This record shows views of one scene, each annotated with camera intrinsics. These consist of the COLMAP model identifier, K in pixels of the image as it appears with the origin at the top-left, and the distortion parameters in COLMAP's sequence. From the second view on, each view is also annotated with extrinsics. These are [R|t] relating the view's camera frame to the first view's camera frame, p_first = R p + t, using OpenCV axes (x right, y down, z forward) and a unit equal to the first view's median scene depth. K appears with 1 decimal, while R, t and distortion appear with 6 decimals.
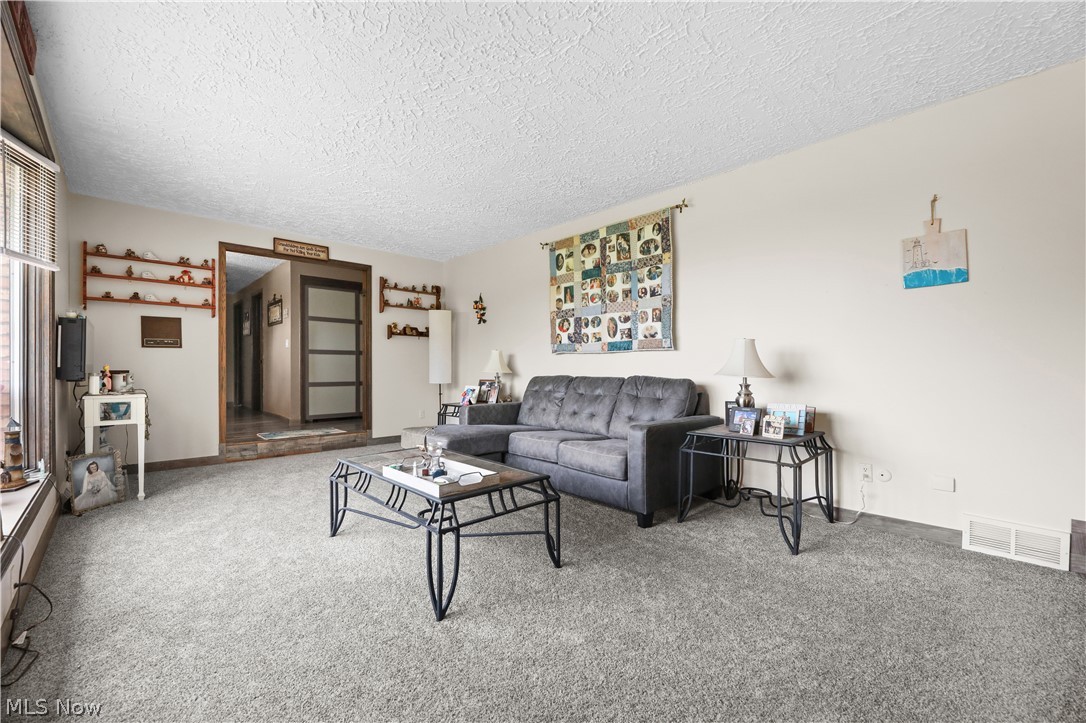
lens RADIAL K [[441.5, 0, 543.5], [0, 441.5, 365.1], [0, 0, 1]] dist [0.001244, -0.001689]
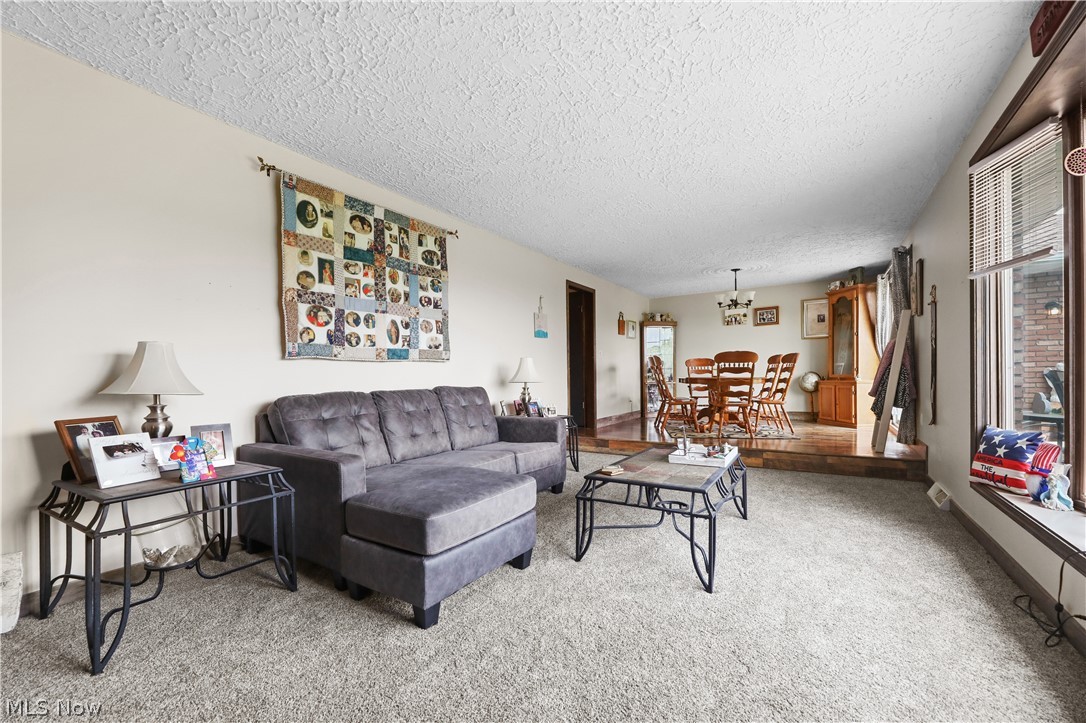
lens RADIAL K [[441.5, 0, 546.9], [0, 441.5, 371.3], [0, 0, 1]] dist [0.001244, -0.001689]
pose [[-0.241816, 0.013431, 0.970229, -0.729217], [0.013826, 0.999850, -0.010395, 0.003095], [-0.970224, 0.010901, -0.241965, 0.912444]]
